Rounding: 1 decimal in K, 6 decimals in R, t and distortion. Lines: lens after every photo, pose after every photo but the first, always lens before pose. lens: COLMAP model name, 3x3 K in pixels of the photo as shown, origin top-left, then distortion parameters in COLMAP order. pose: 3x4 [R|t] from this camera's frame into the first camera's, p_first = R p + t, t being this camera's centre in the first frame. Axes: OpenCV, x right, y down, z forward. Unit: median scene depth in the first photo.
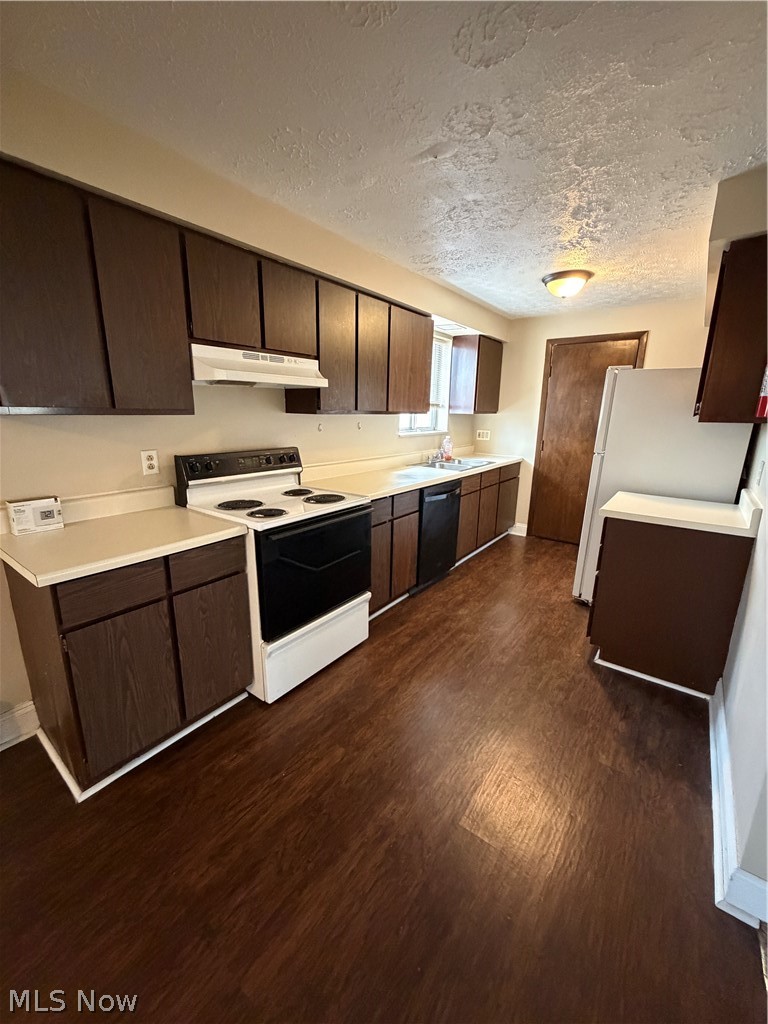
lens RADIAL K [[409.2, 0, 378.3], [0, 409.2, 511.4], [0, 0, 1]] dist [0.000956, 0.000069]
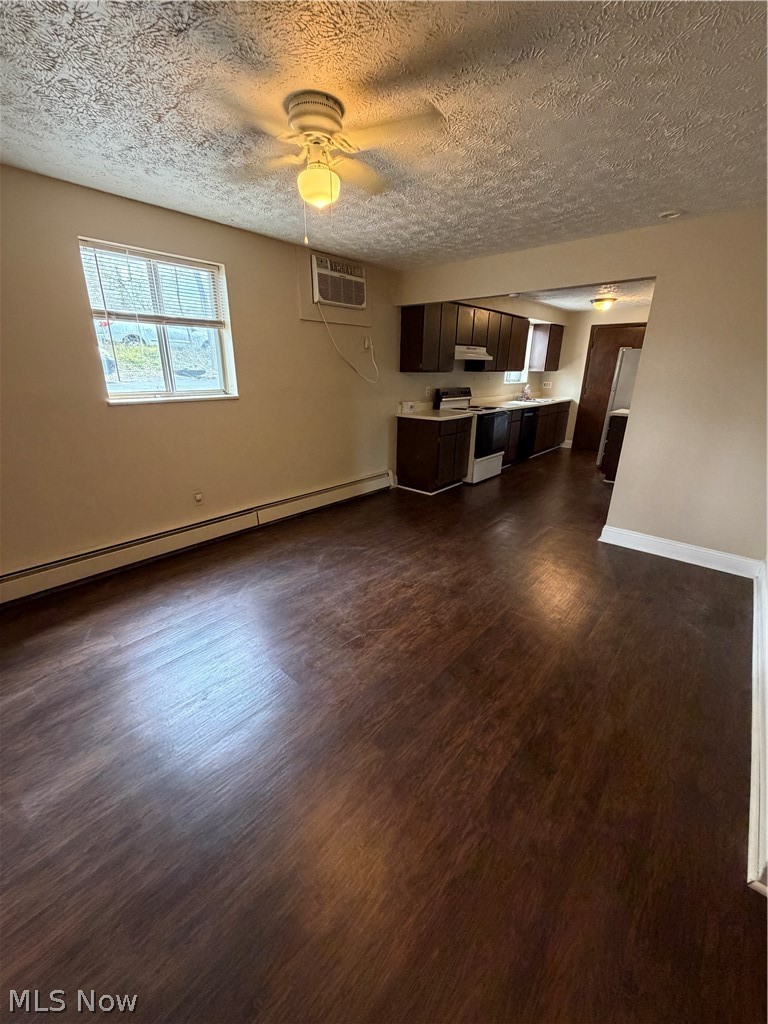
lens RADIAL K [[409.2, 0, 378.3], [0, 409.2, 511.4], [0, 0, 1]] dist [0.000956, 0.000069]
pose [[0.997076, 0.020216, -0.073696, -0.391224], [-0.013242, 0.995490, 0.093933, 0.234500], [0.075262, -0.092682, 0.992847, -0.980090]]
